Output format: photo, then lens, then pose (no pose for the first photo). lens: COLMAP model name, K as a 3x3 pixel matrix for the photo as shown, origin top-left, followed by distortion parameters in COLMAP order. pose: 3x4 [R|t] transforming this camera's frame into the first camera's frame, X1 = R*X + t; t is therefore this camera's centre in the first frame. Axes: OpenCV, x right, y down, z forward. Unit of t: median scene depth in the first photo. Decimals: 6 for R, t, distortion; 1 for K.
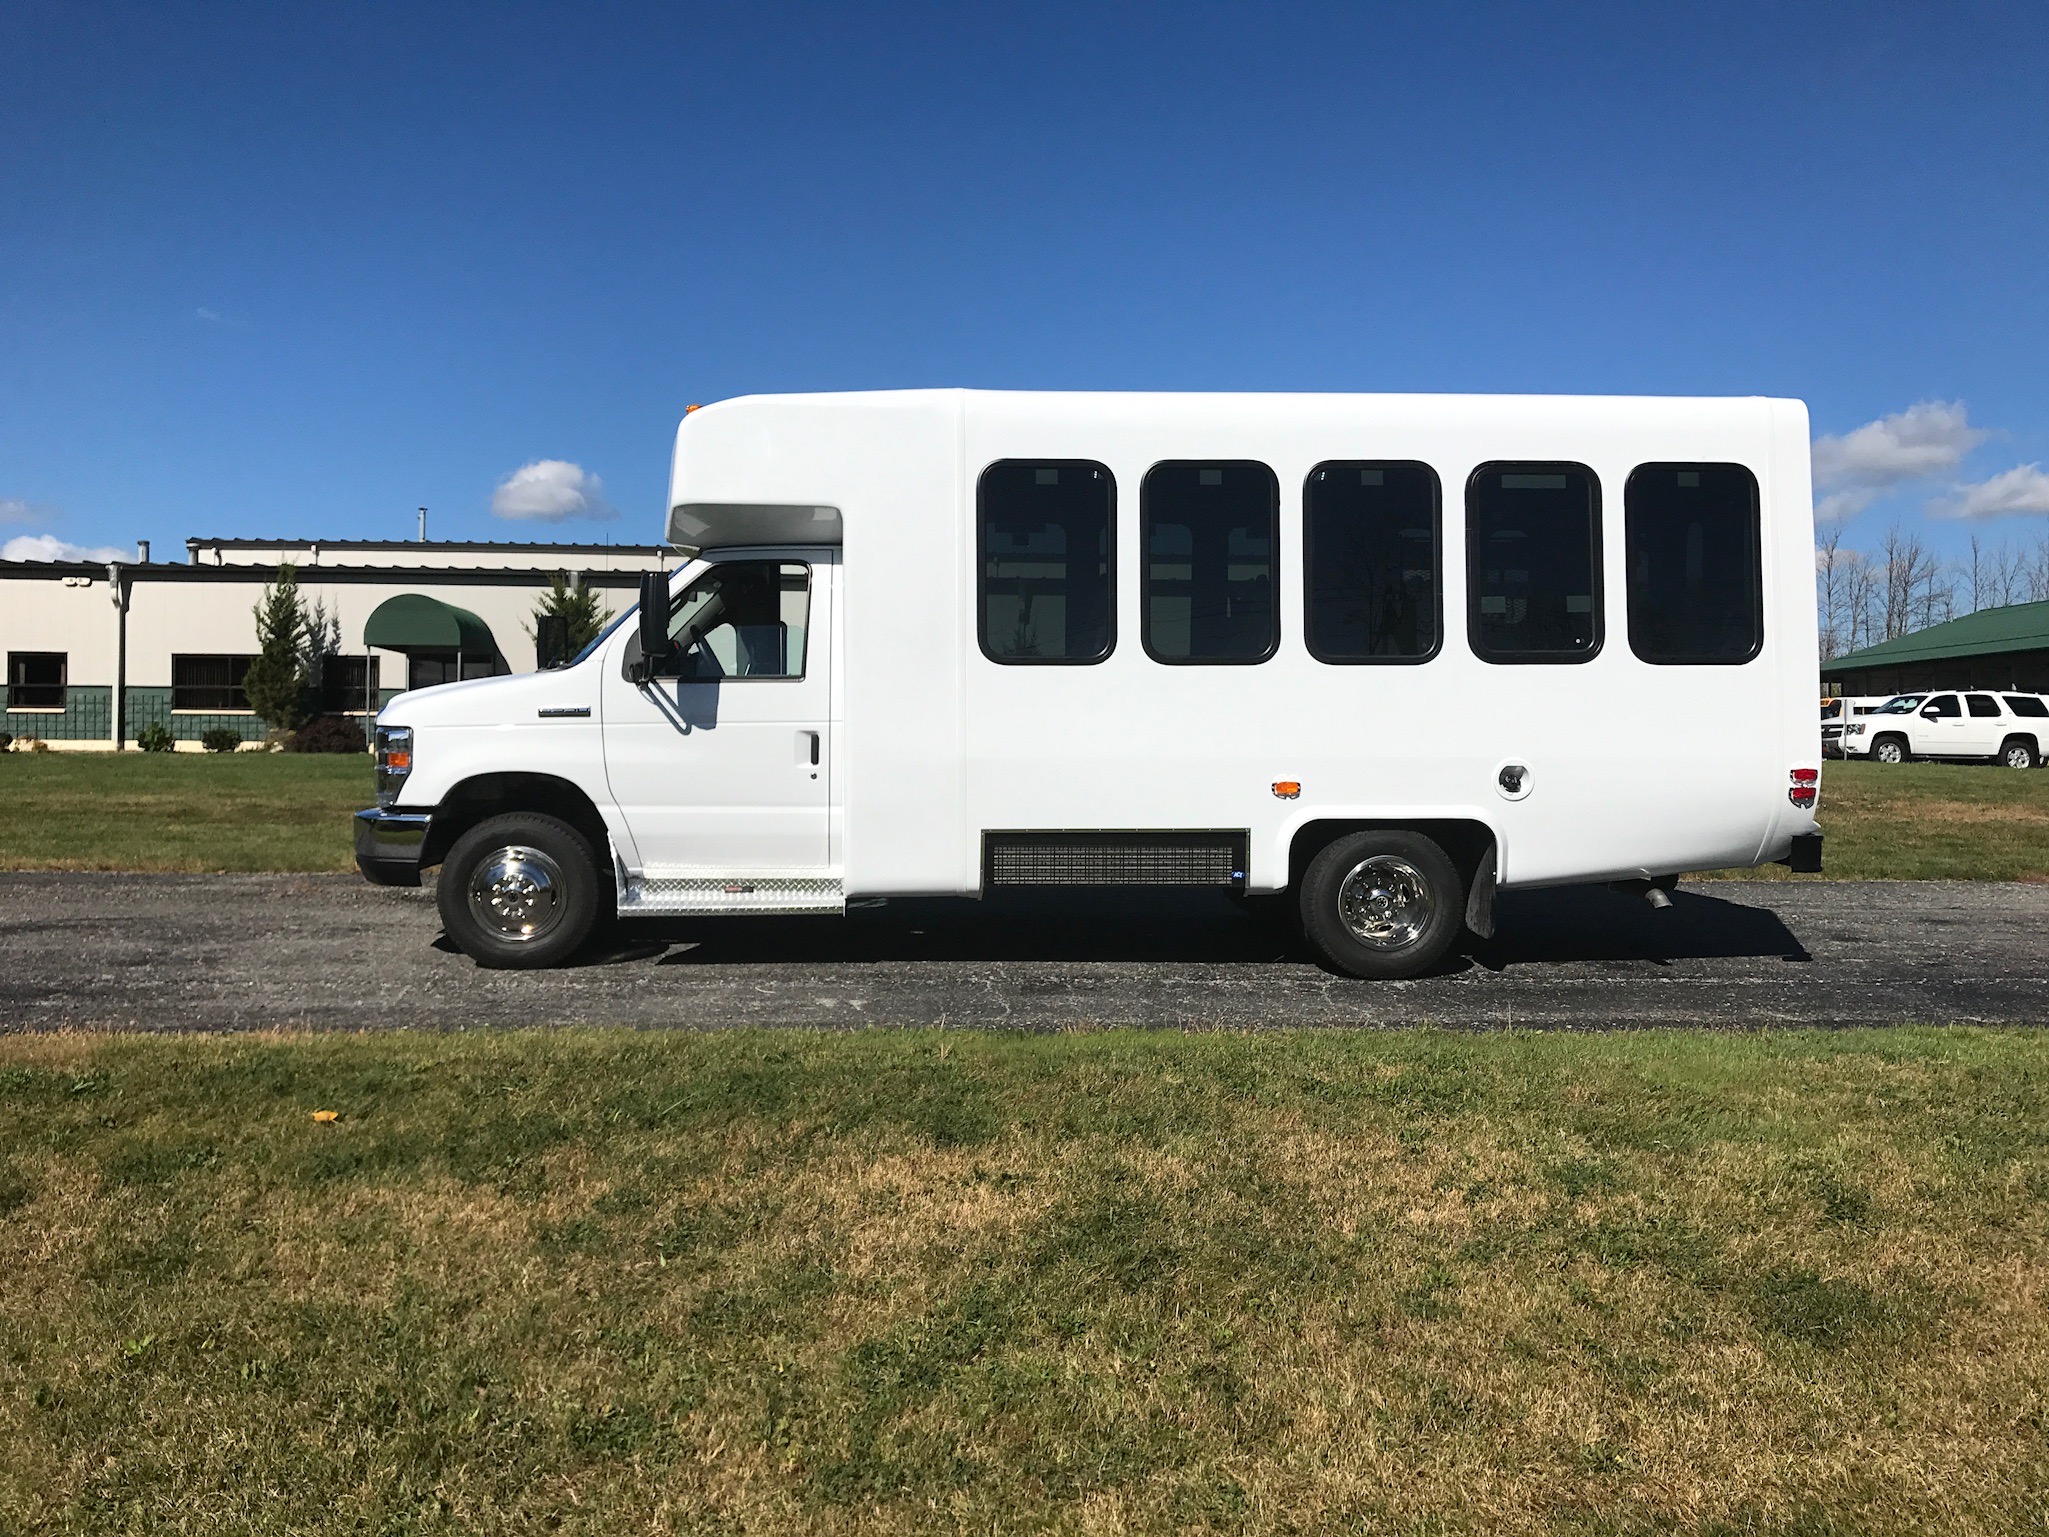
lens RADIAL K [[1693.1, 0, 1027.5], [0, 1693.1, 766.4], [0, 0, 1]] dist [0.017295, -0.021644]
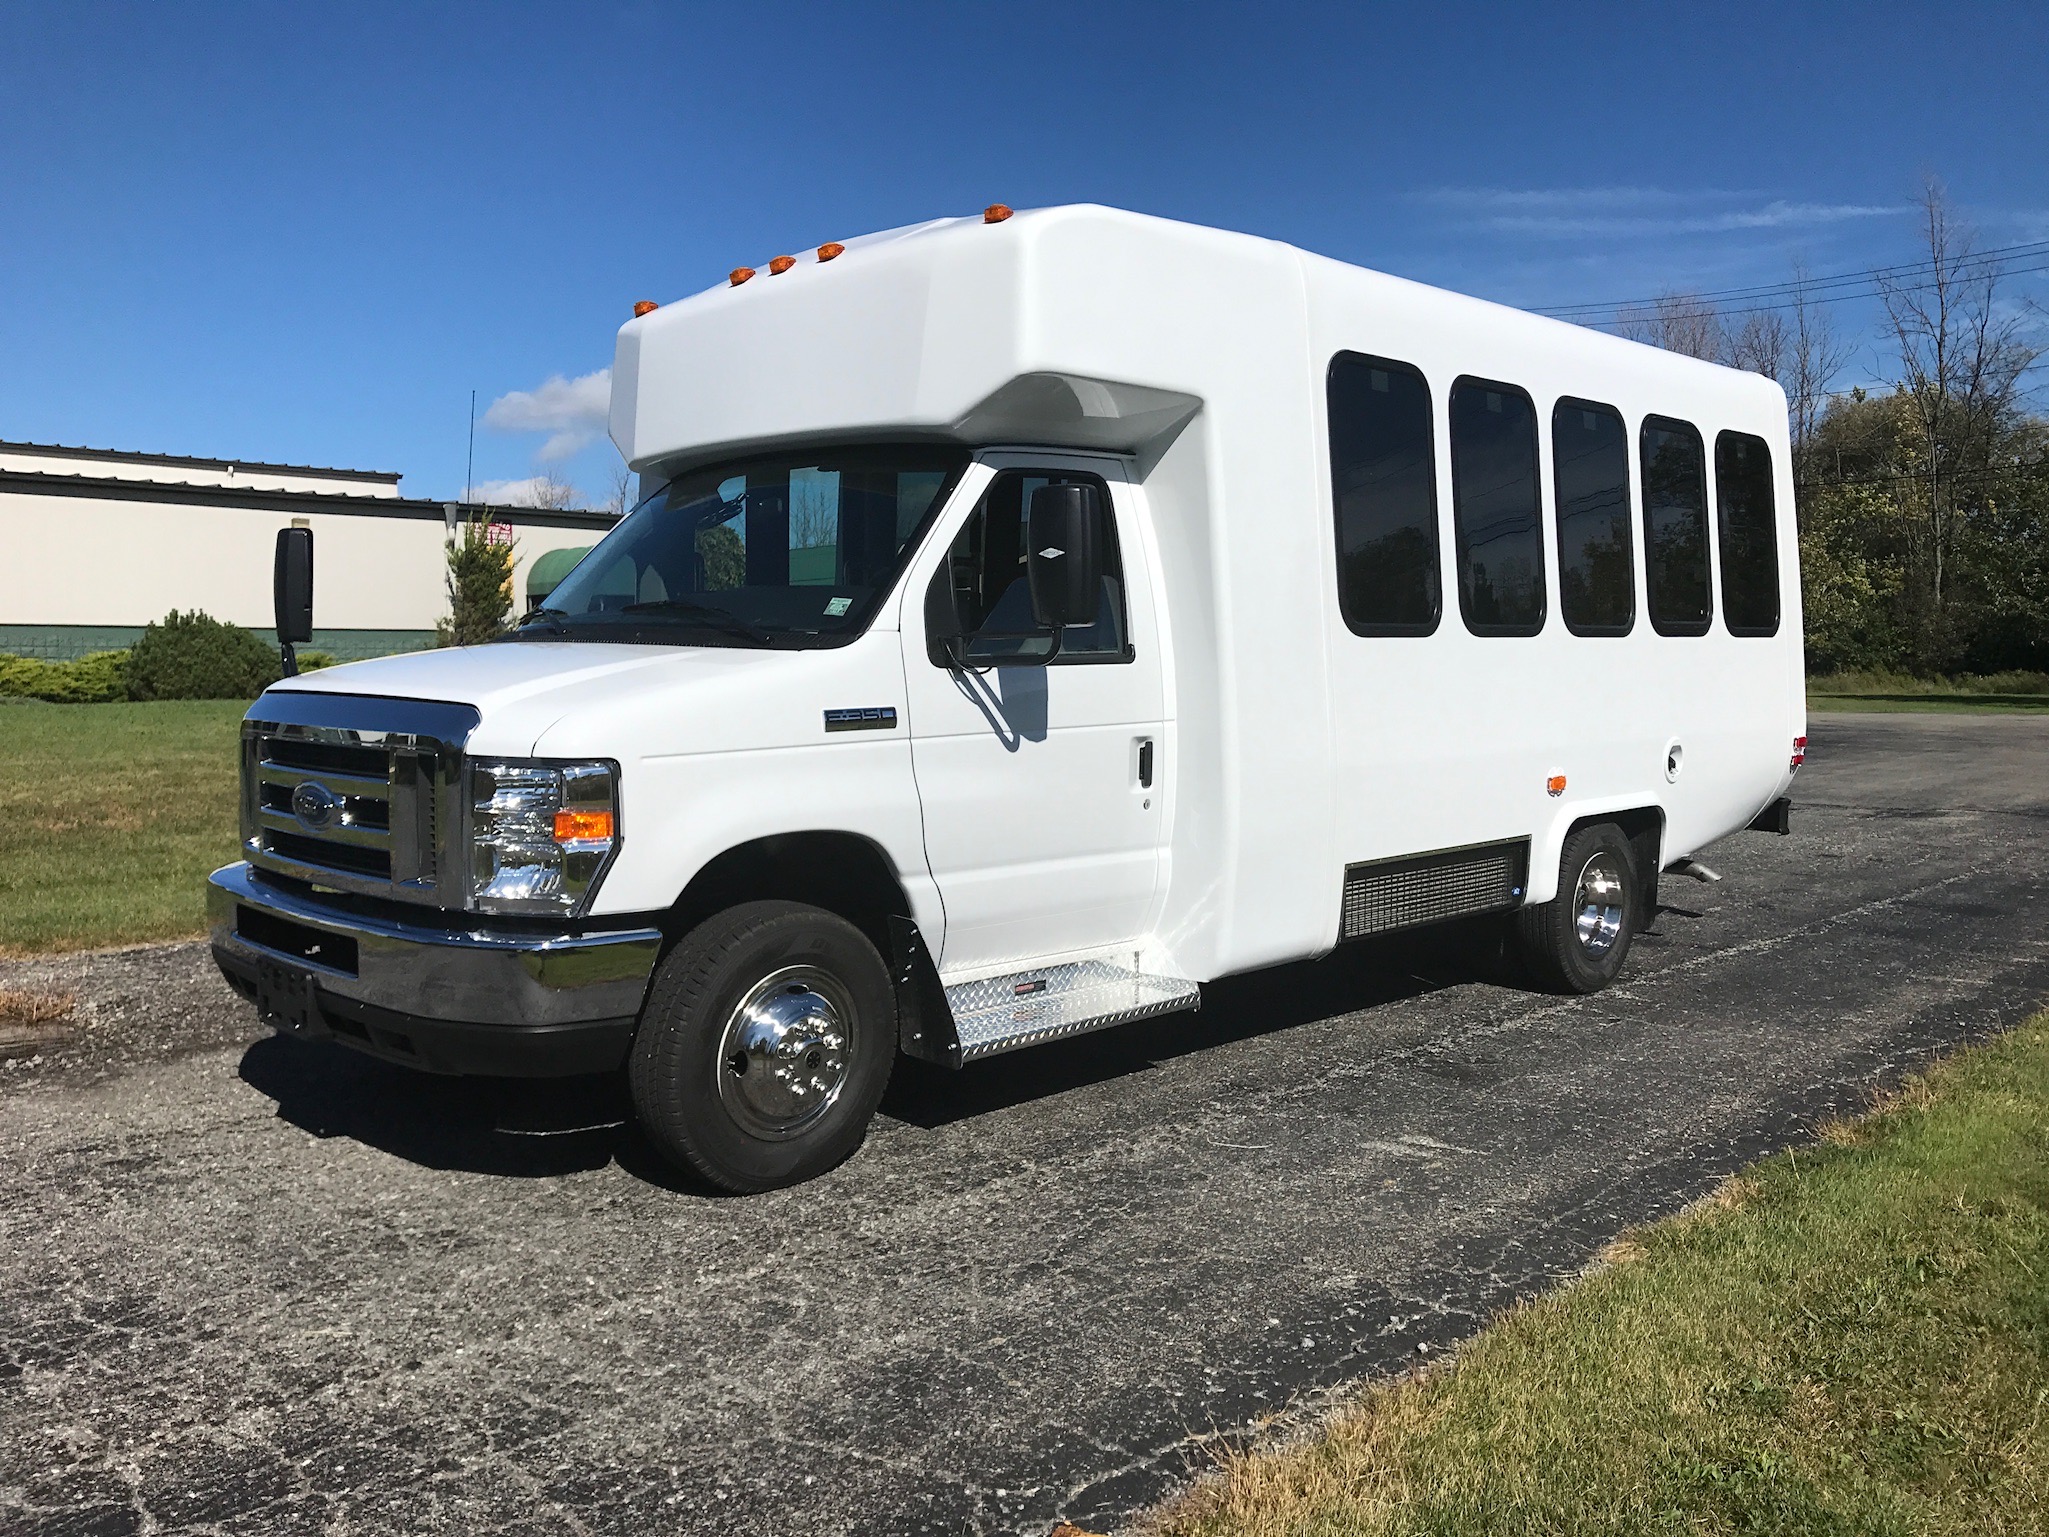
lens RADIAL K [[1693.1, 0, 1024.3], [0, 1693.1, 769.7], [0, 0, 1]] dist [0.017295, -0.021644]
pose [[0.749622, -0.050237, 0.659957, -0.603677], [0.020818, 0.998412, 0.052354, -0.043919], [-0.661539, -0.025507, 0.749477, 0.537419]]
